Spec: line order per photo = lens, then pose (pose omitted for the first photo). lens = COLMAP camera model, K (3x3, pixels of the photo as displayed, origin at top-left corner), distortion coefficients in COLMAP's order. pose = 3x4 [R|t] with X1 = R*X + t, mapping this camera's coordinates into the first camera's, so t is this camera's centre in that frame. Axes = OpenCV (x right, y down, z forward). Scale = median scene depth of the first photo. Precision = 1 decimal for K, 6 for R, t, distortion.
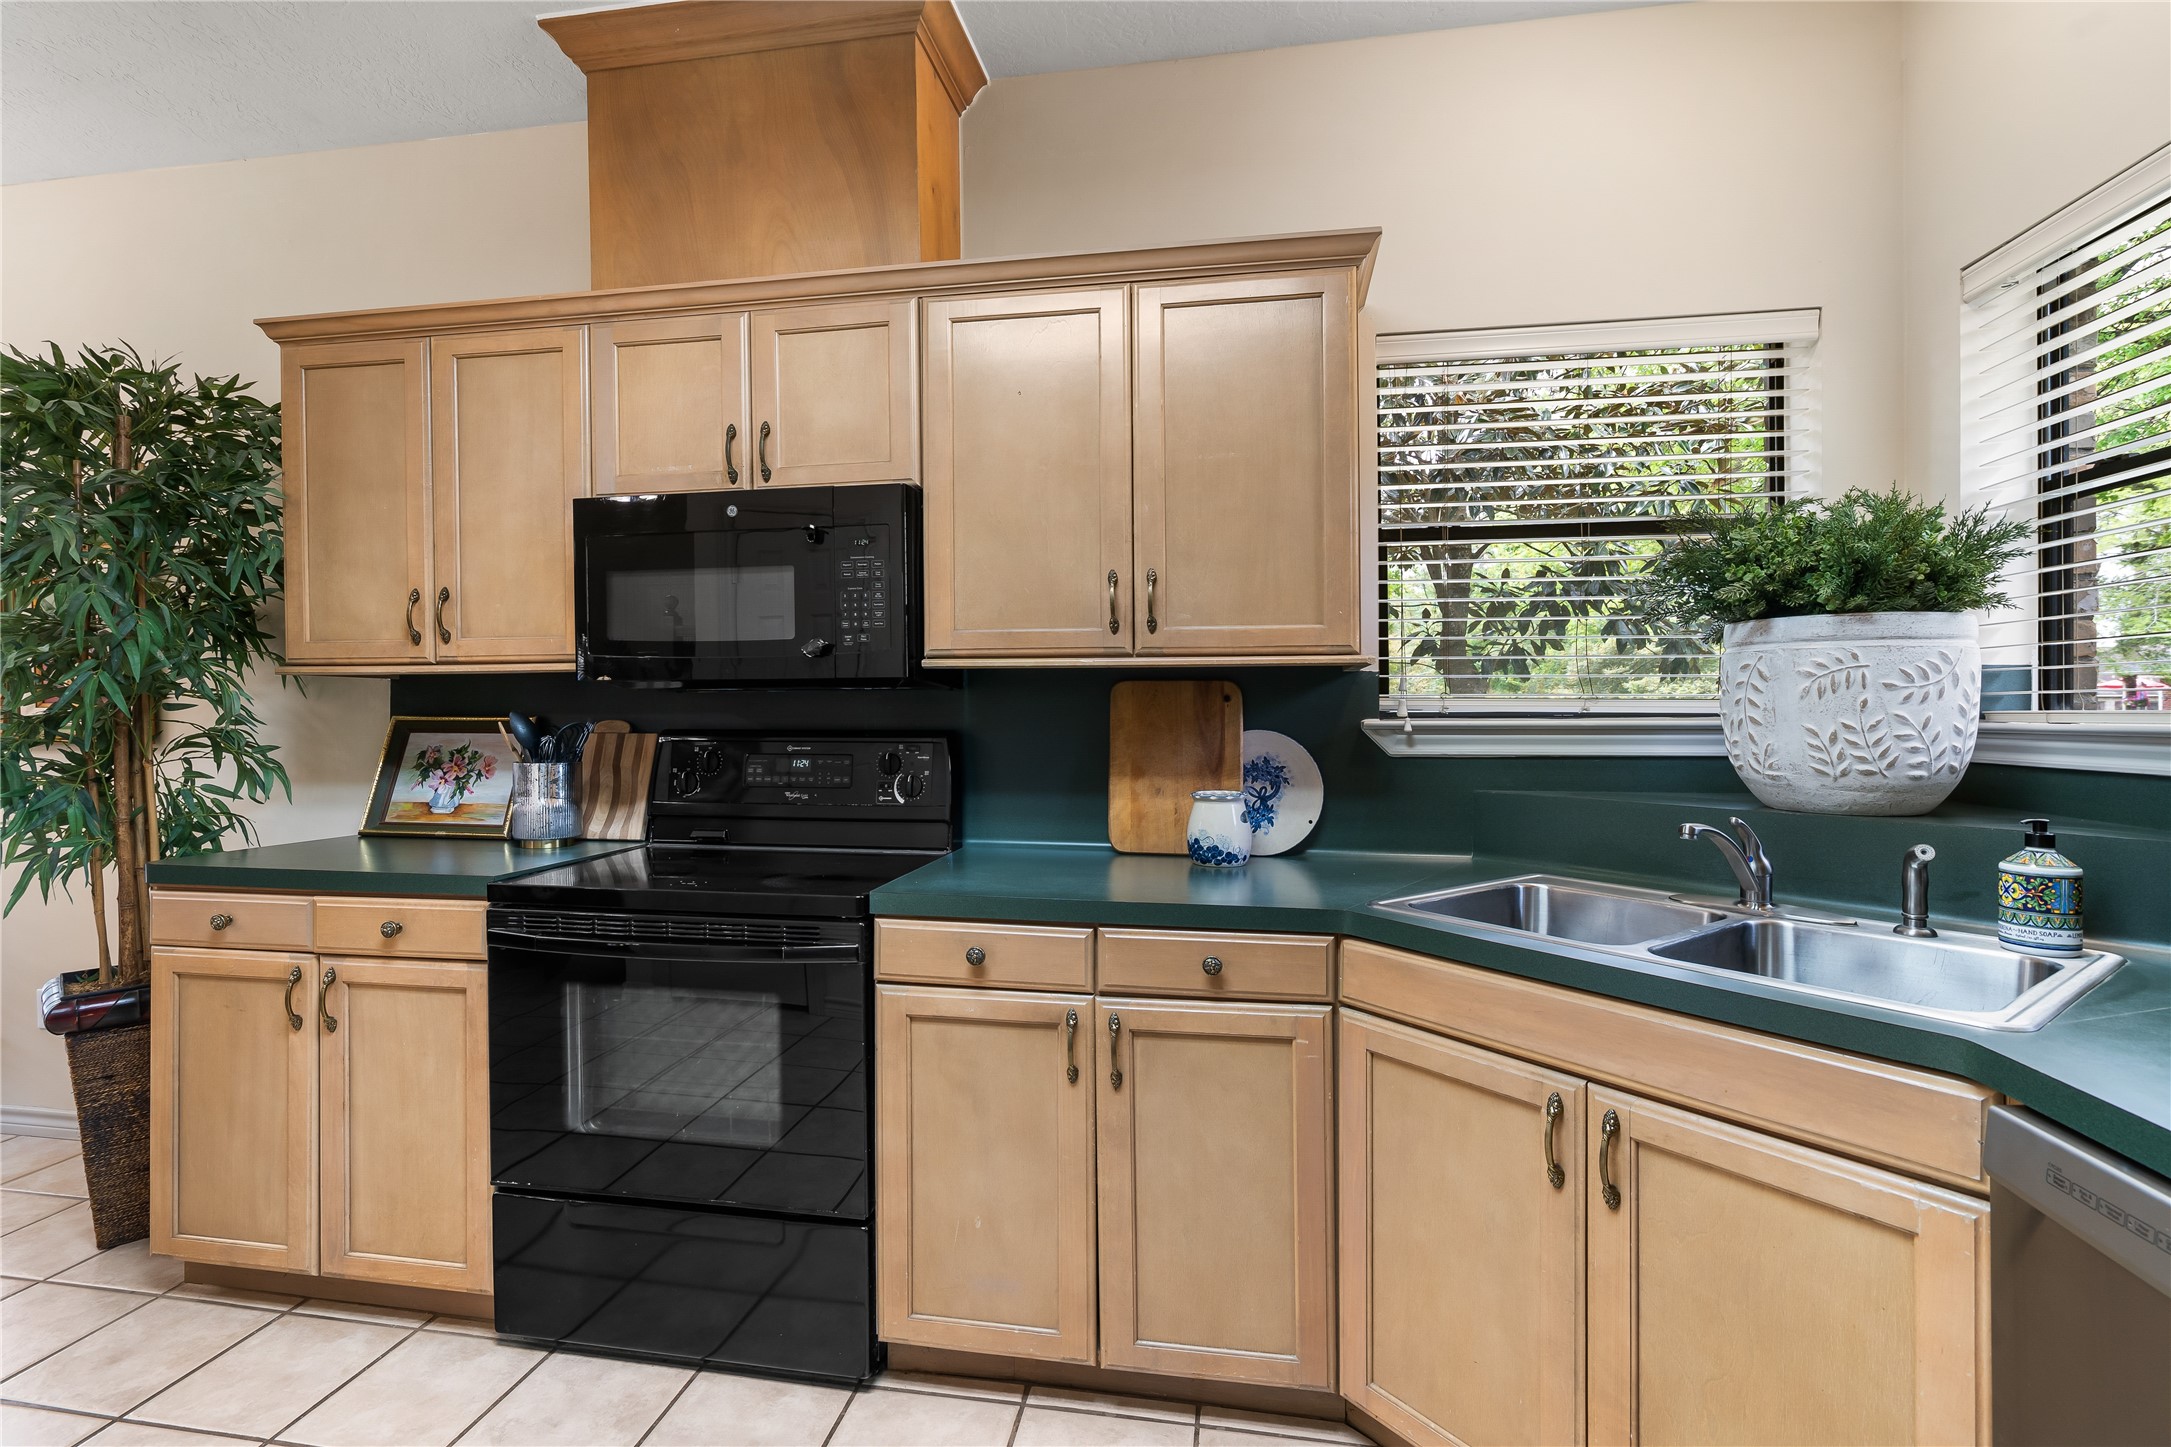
lens RADIAL K [[998.2, 0, 1074.6], [0, 998.2, 723.2], [0, 0, 1]] dist [-0.002205, 0.002608]
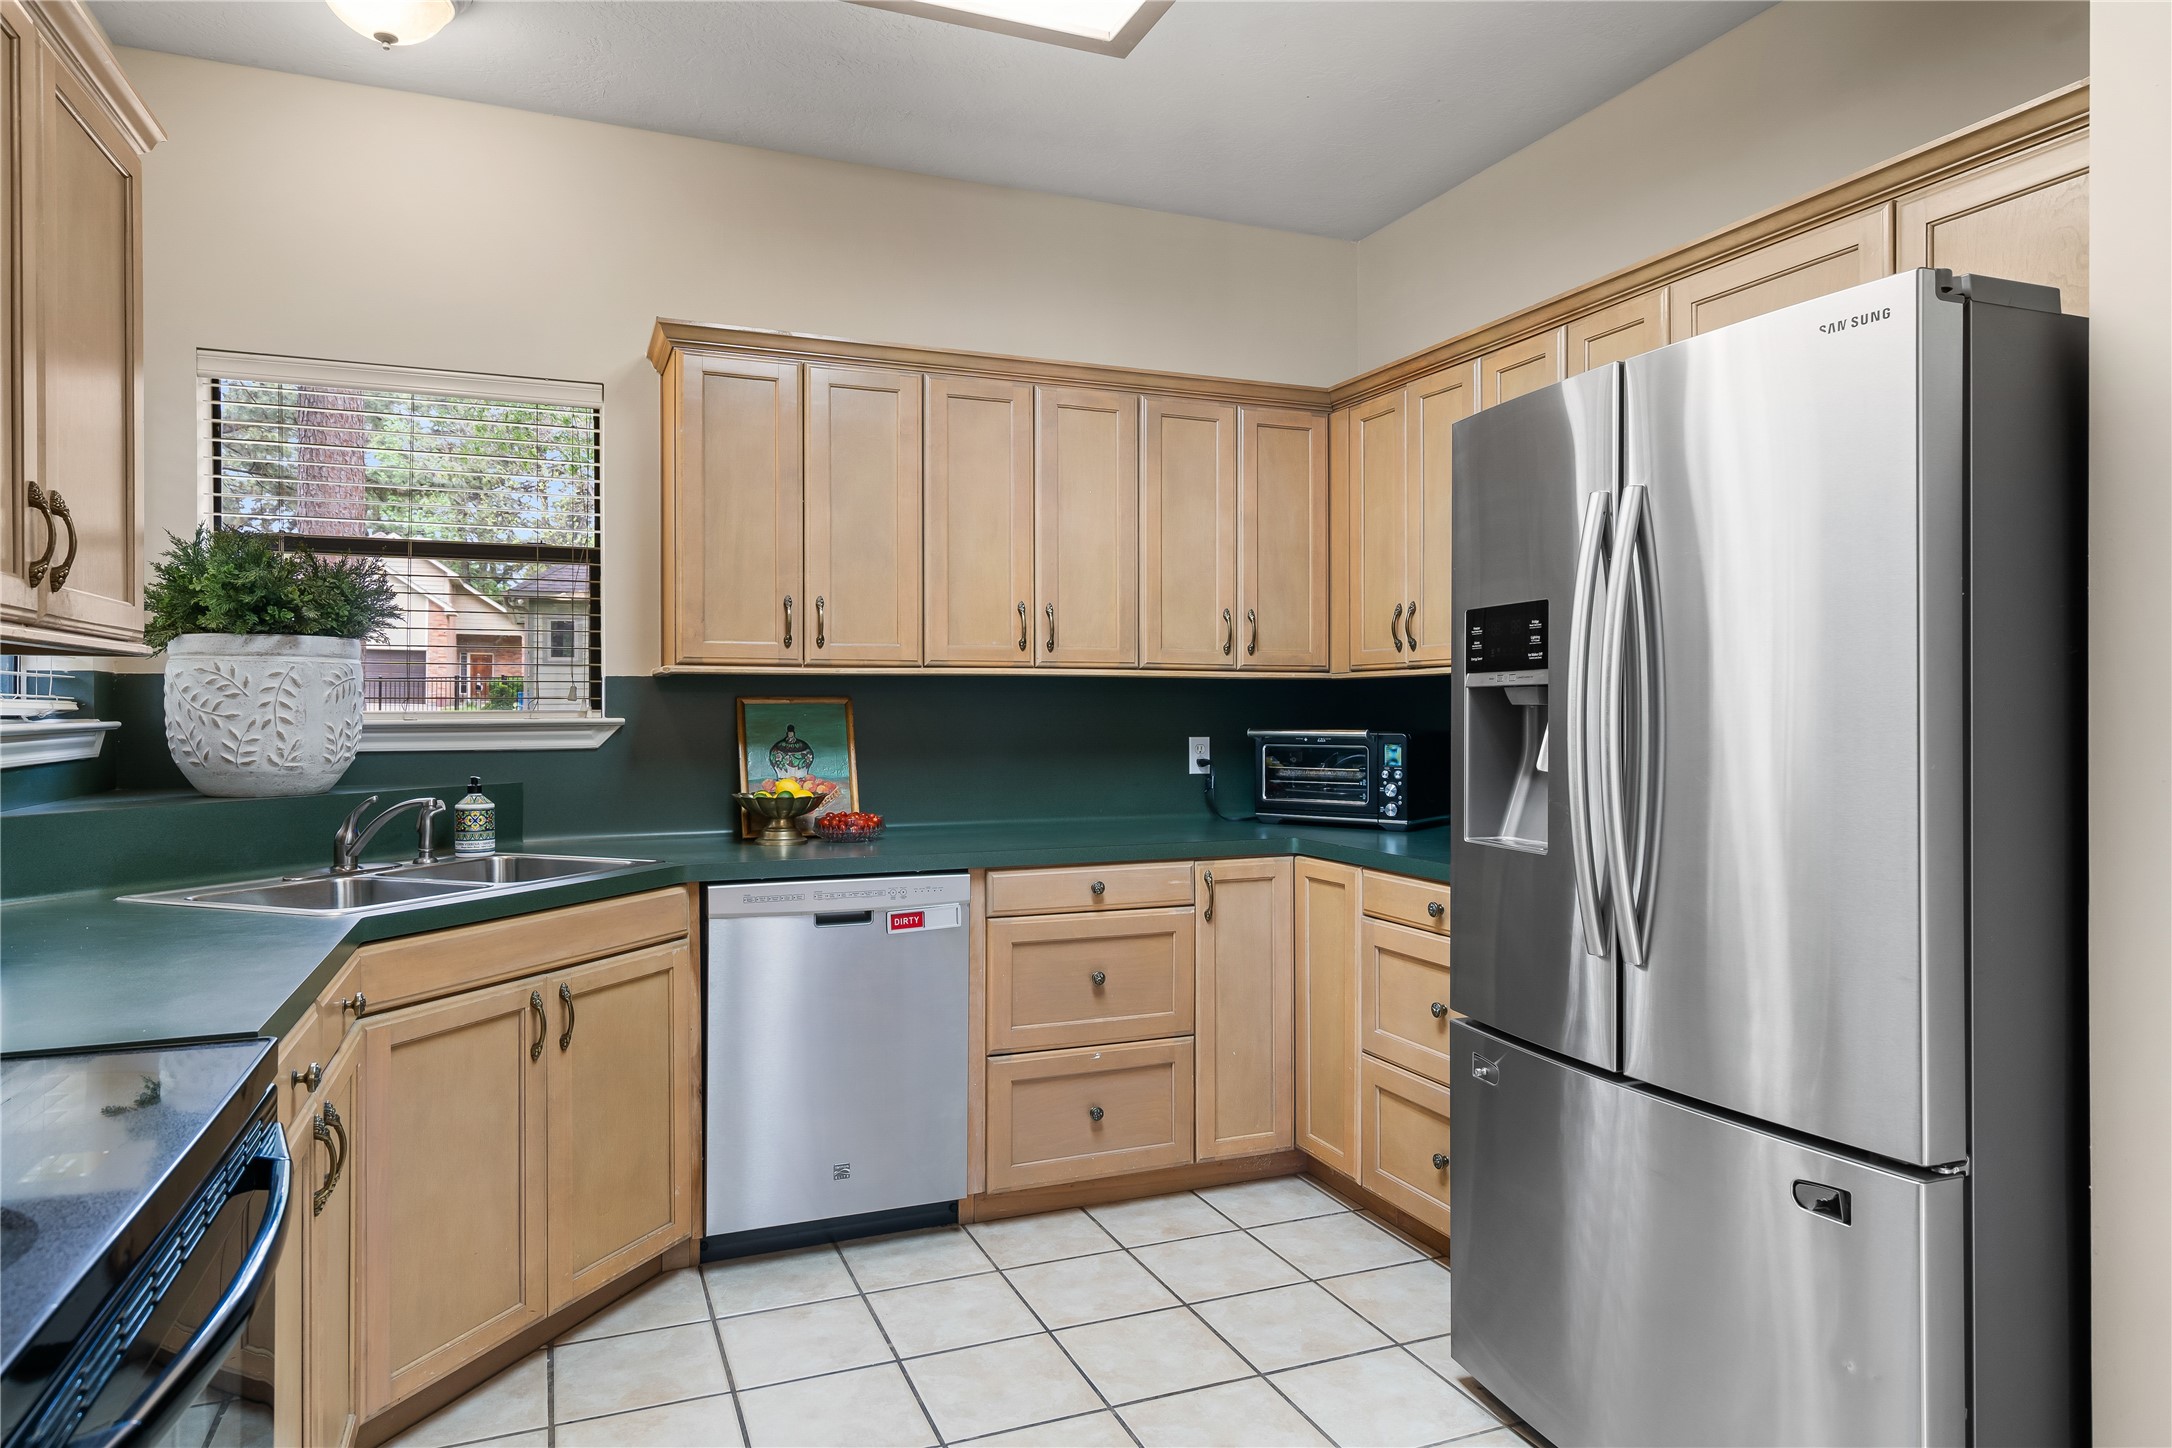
lens RADIAL K [[1303.4, 0, 1066.4], [0, 1303.4, 711.5], [0, 0, 1]] dist [0.004754, 0.002035]
pose [[-0.522585, -0.001659, 0.852585, -0.932703], [0.012442, 0.999877, 0.009571, -0.013961], [-0.852496, 0.015610, -0.522500, 0.855144]]
